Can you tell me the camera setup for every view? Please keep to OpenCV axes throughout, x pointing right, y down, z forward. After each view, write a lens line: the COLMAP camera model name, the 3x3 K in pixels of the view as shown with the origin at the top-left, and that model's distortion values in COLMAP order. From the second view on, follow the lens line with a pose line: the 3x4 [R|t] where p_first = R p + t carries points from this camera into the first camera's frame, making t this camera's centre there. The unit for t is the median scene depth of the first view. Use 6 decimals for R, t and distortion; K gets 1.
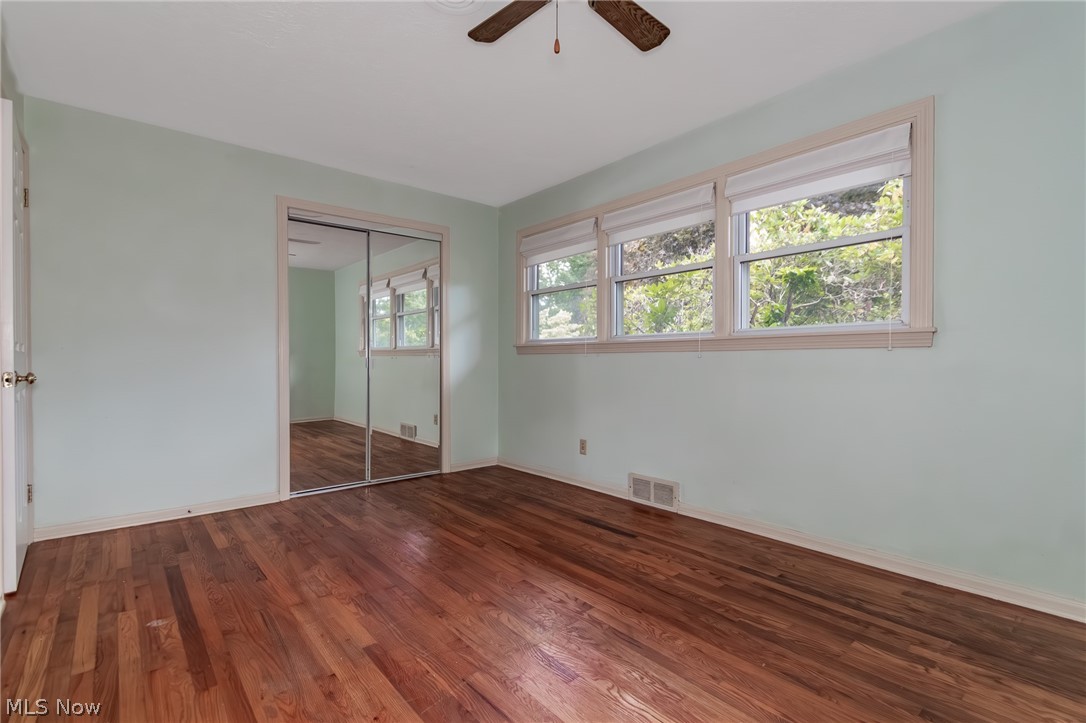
lens RADIAL K [[512.6, 0, 538.4], [0, 512.6, 368.8], [0, 0, 1]] dist [-0.000827, -0.000853]
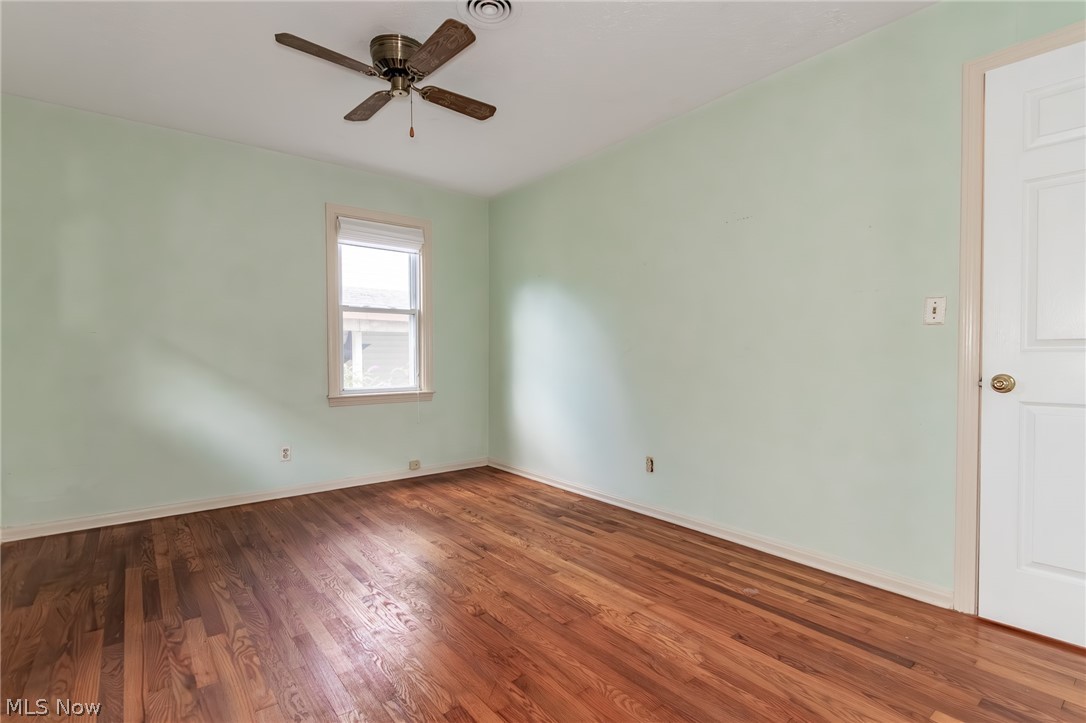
lens RADIAL K [[521.0, 0, 547.1], [0, 521.0, 369.3], [0, 0, 1]] dist [-0.000174, -0.000380]
pose [[-0.999919, 0.001579, 0.012626, -0.236793], [0.002176, 0.998874, 0.047400, -0.042546], [-0.012537, 0.047424, -0.998796, 1.672490]]
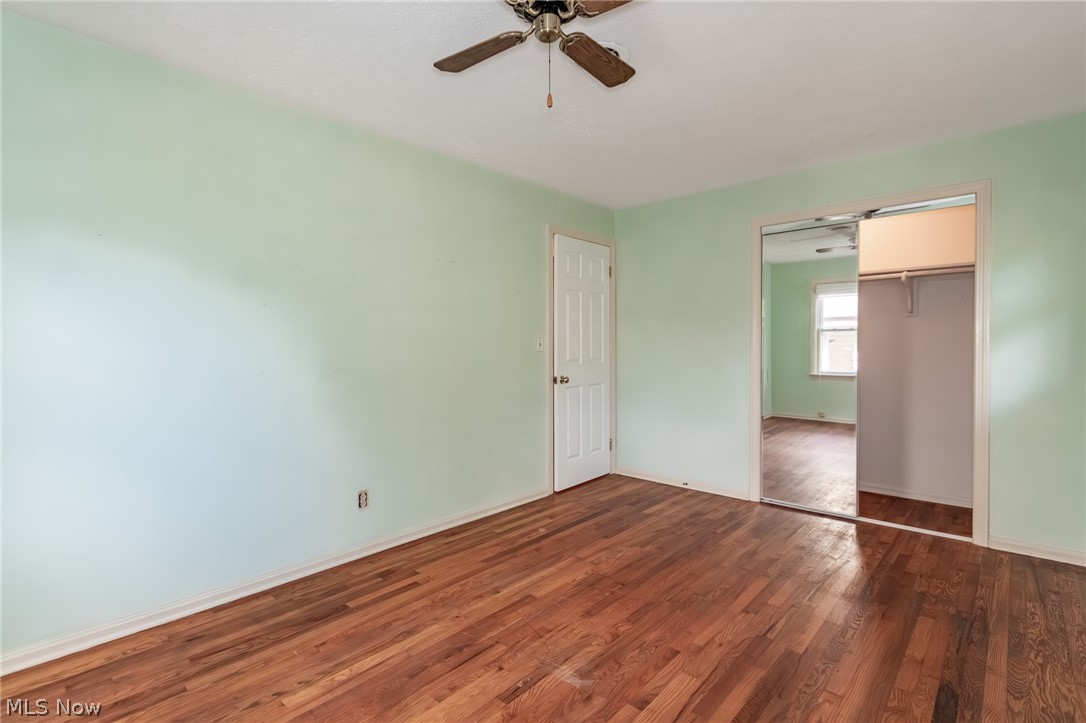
lens RADIAL K [[506.0, 0, 538.9], [0, 506.0, 342.1], [0, 0, 1]] dist [-0.000122, -0.000326]
pose [[0.129240, -0.001030, -0.991613, 0.737182], [-0.013831, 0.999900, -0.002842, -0.102156], [0.991517, 0.014083, 0.129213, 0.592271]]
